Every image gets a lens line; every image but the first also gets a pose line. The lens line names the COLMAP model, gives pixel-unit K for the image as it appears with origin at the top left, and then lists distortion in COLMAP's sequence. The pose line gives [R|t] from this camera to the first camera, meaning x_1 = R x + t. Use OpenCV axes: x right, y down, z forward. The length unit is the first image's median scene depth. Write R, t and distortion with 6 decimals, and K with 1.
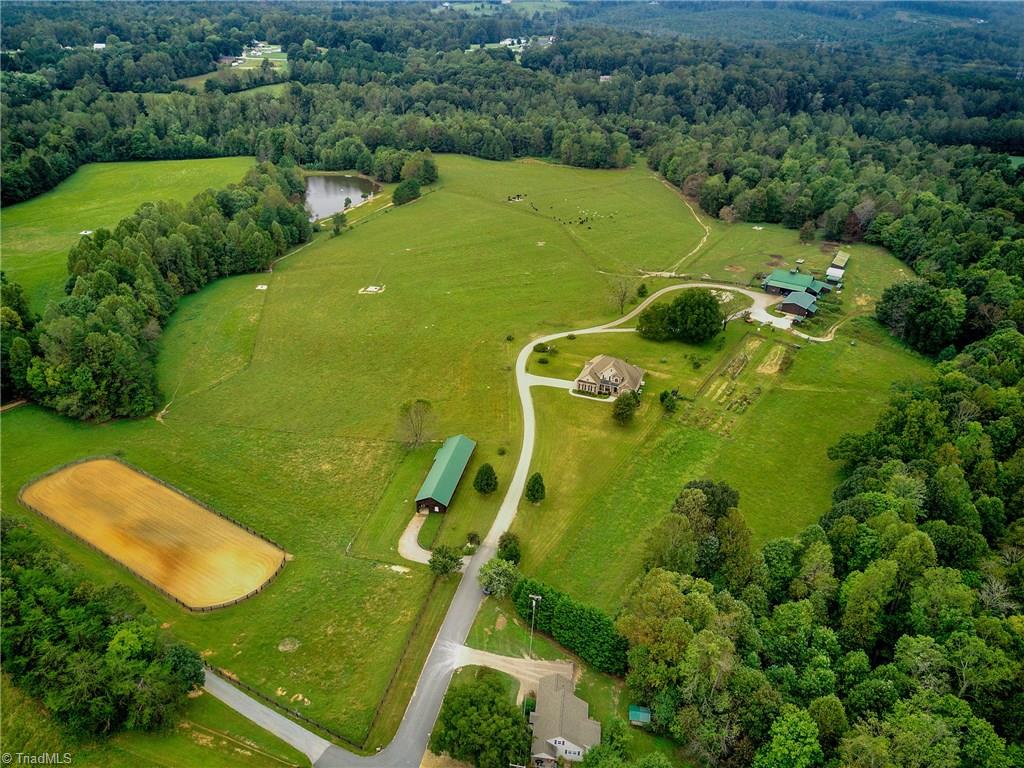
lens RADIAL K [[782.6, 0, 514.5], [0, 782.6, 361.9], [0, 0, 1]] dist [0.026887, -0.004830]
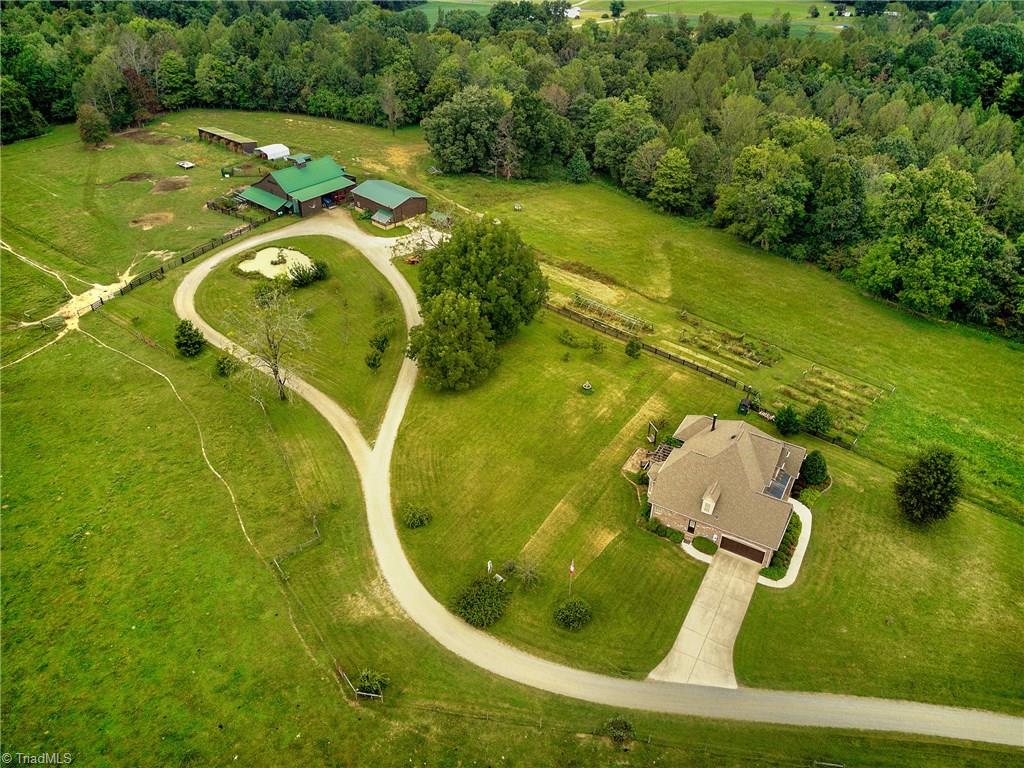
lens RADIAL K [[771.5, 0, 512.0], [0, 771.5, 384.0], [0, 0, 1]] dist [0.003636, 0.001035]
pose [[0.159265, -0.573736, 0.803406, -0.138216], [0.437440, 0.770557, 0.463560, -0.193574], [-0.885032, 0.277613, 0.373698, 0.778067]]
